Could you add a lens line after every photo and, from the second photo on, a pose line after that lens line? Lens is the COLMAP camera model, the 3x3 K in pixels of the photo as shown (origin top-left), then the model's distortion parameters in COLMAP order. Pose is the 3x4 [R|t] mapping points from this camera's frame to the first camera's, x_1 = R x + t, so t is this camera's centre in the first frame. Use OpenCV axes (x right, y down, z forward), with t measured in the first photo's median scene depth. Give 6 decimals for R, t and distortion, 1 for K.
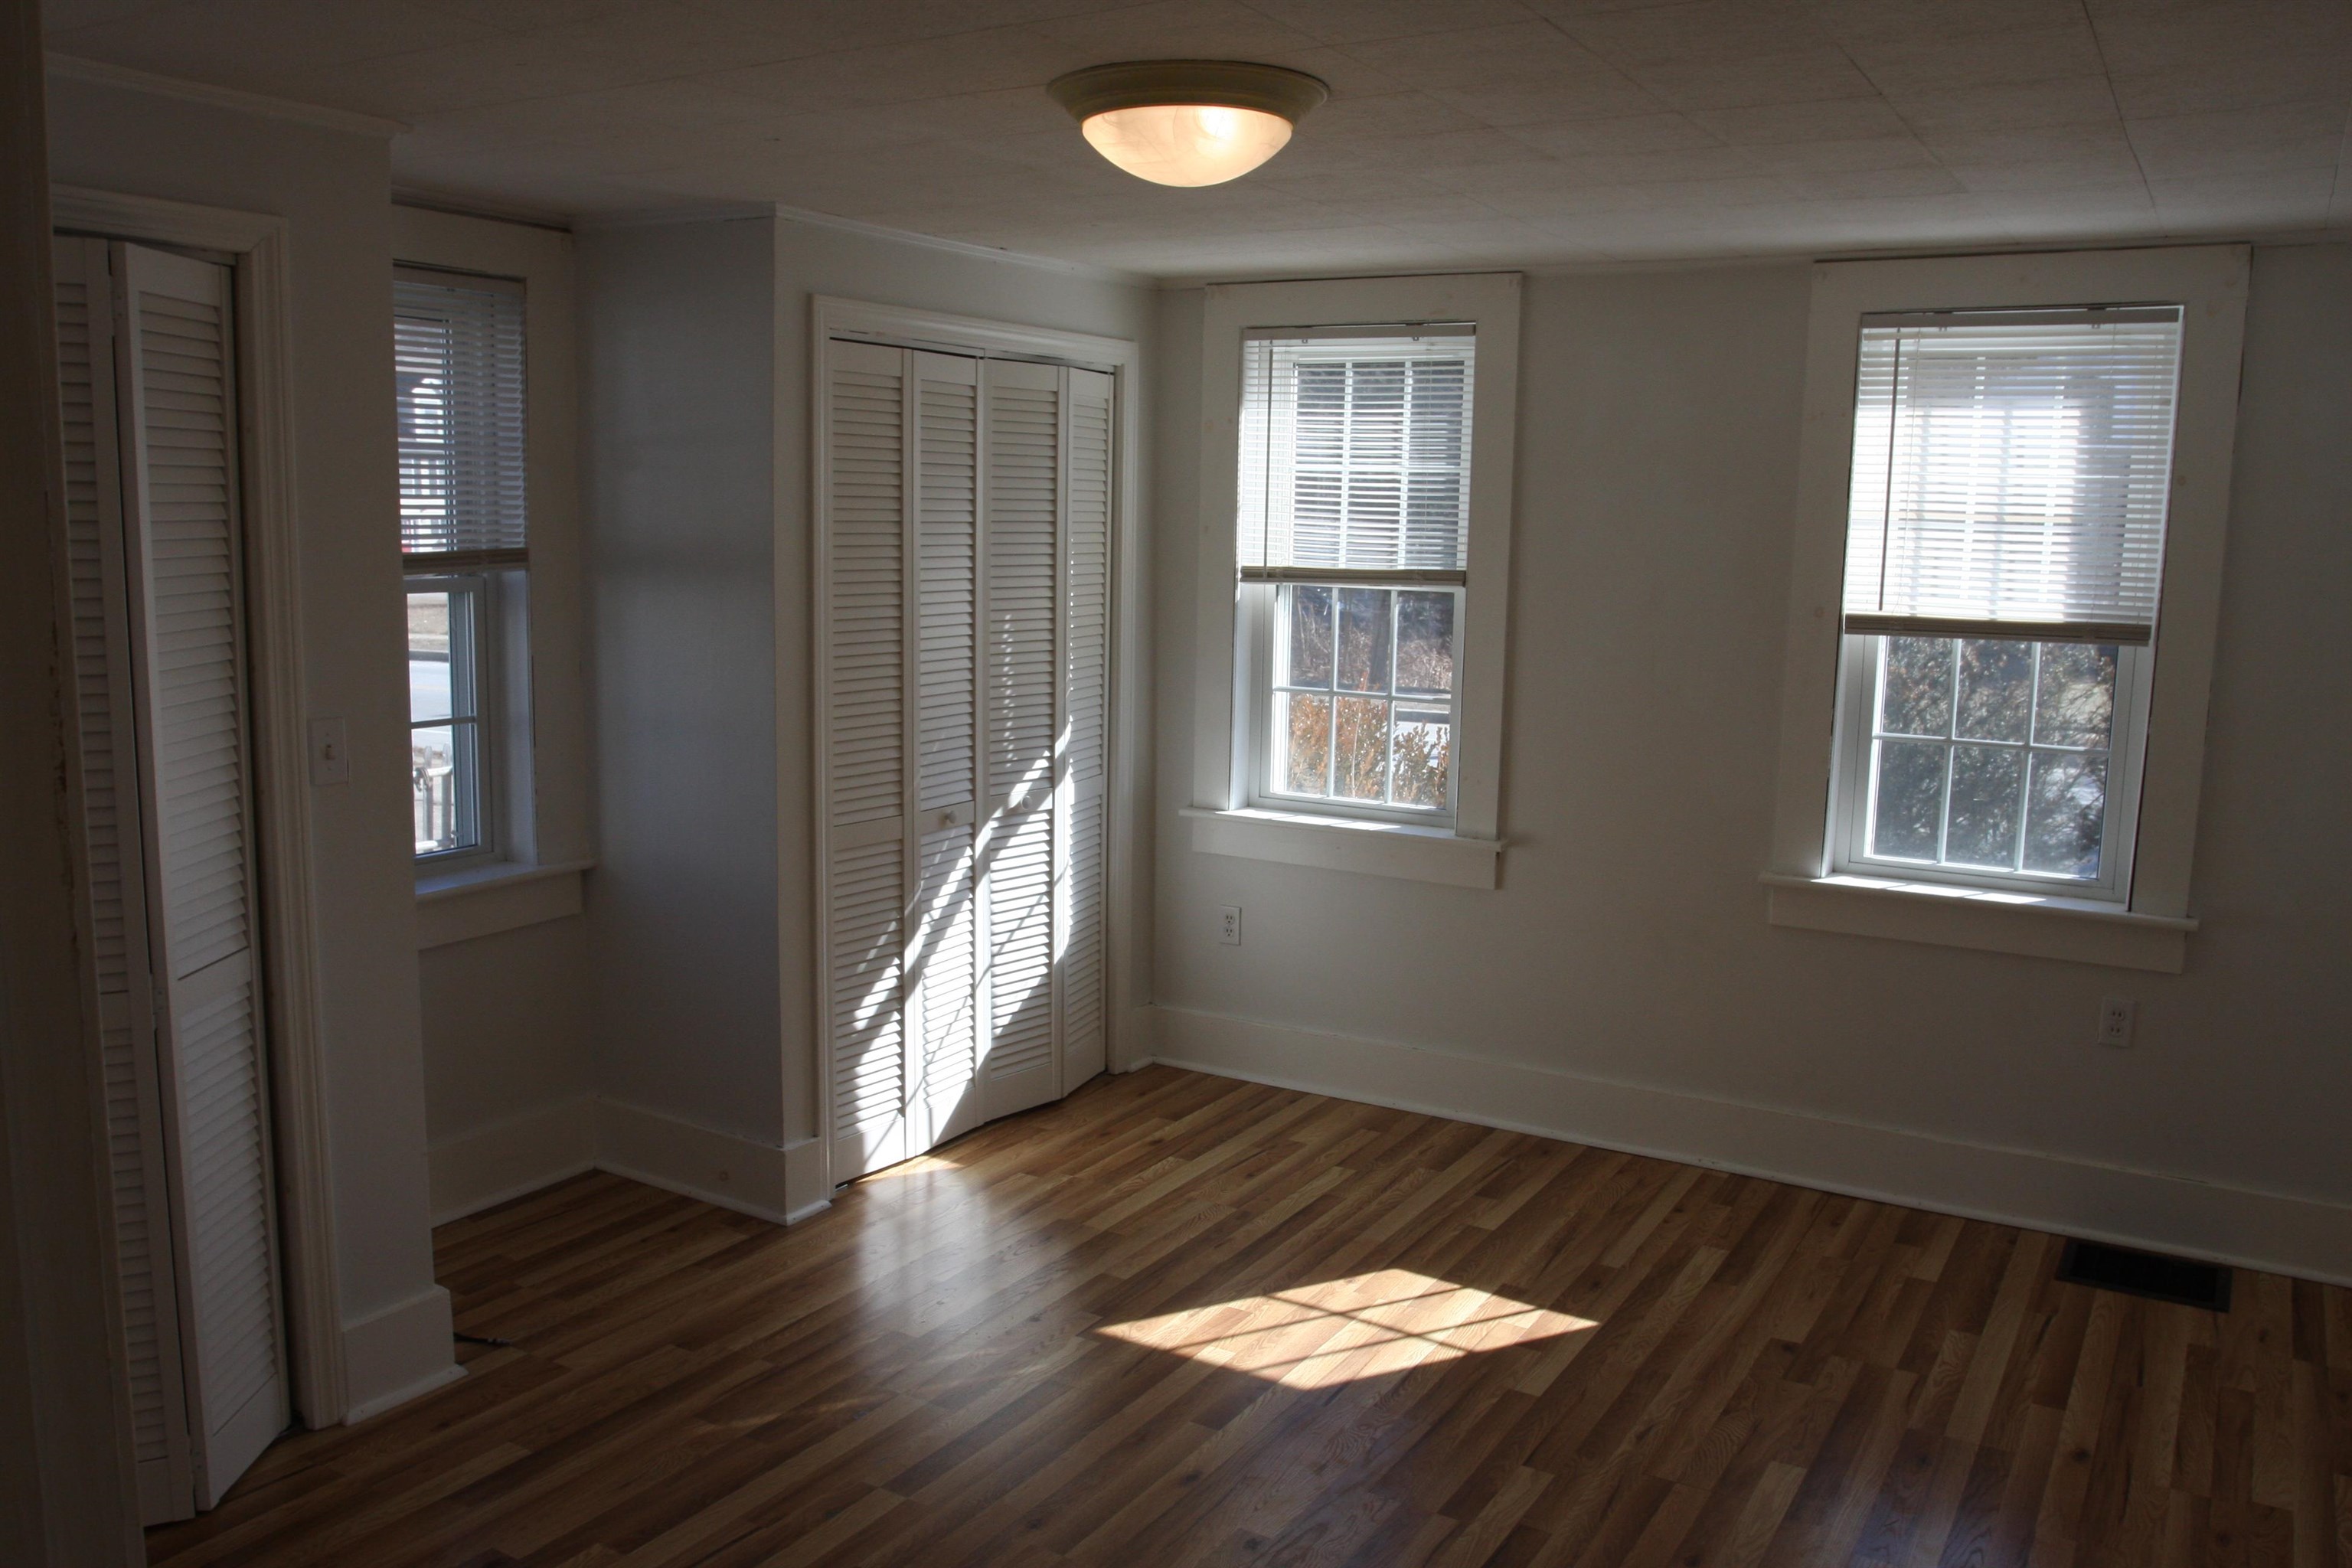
lens RADIAL K [[1892.7, 0, 1176.0], [0, 1892.7, 784.0], [0, 0, 1]] dist [-0.000505, 0.000404]
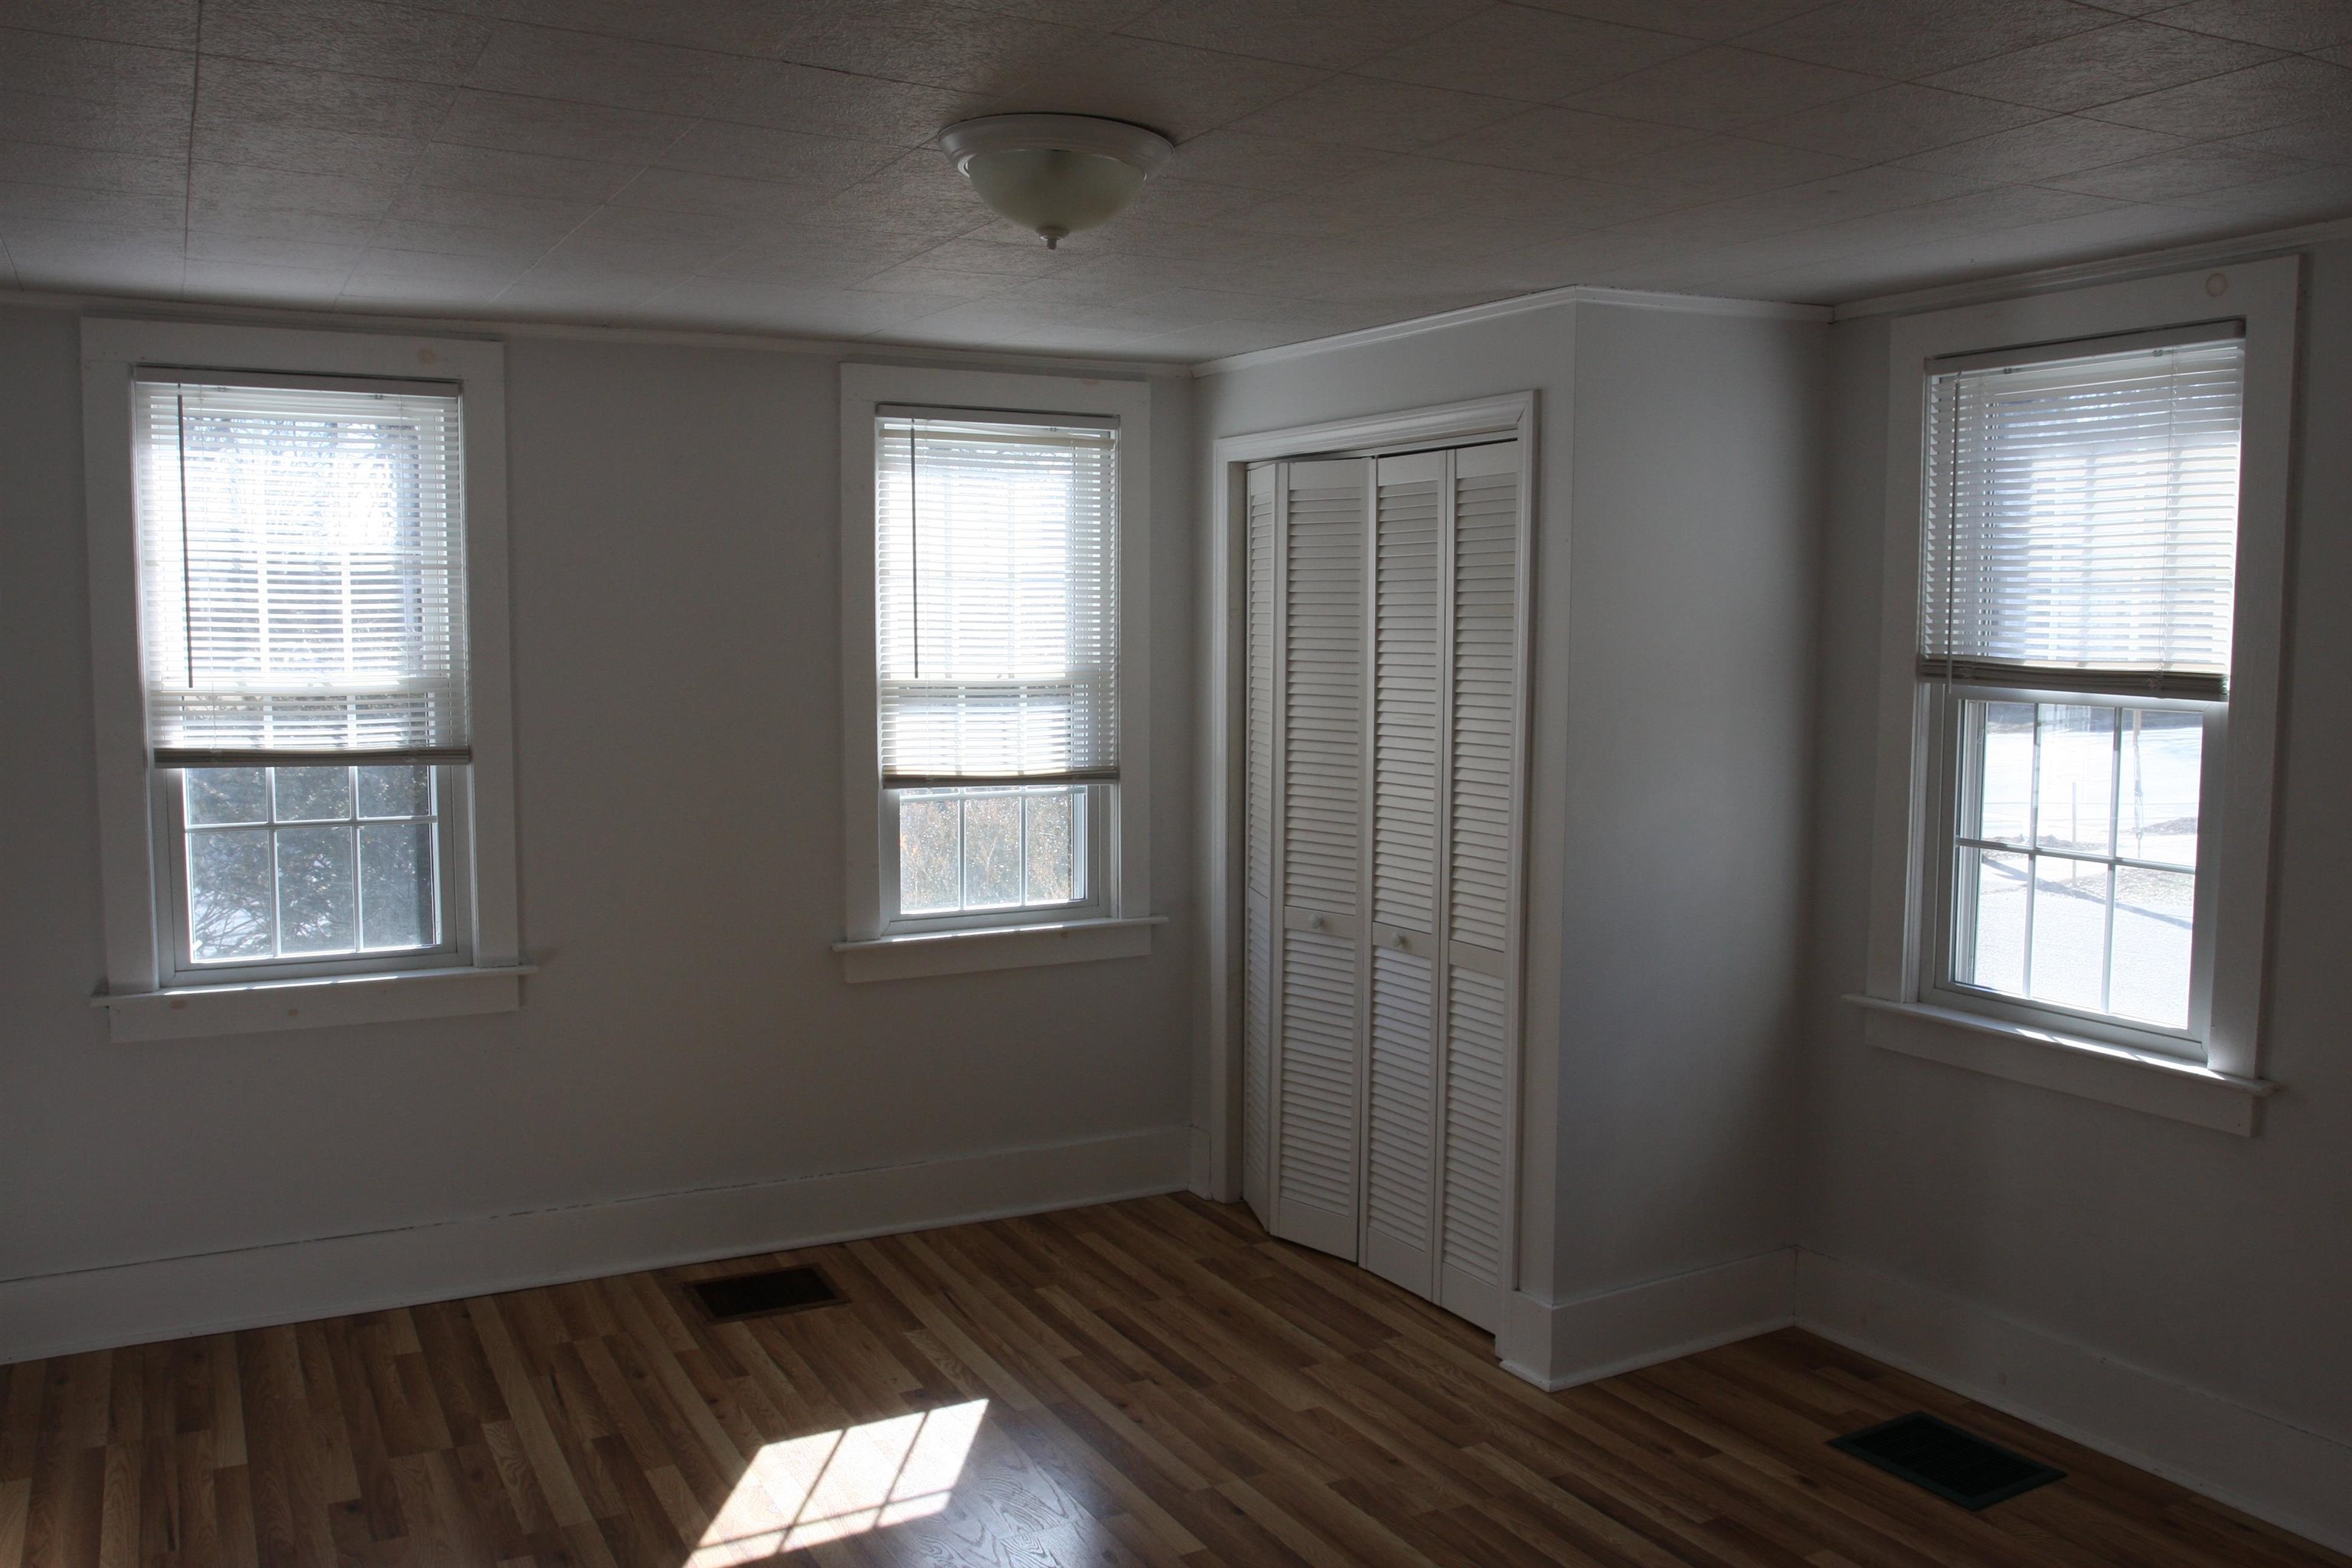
lens RADIAL K [[2017.8, 0, 1175.4], [0, 2017.8, 730.6], [0, 0, 1]] dist [-0.039767, 0.000421]
pose [[0.538853, -0.081032, 0.838494, -0.450826], [0.133844, 0.990954, 0.009752, -0.048131], [-0.831699, 0.106973, 0.544824, 0.236249]]
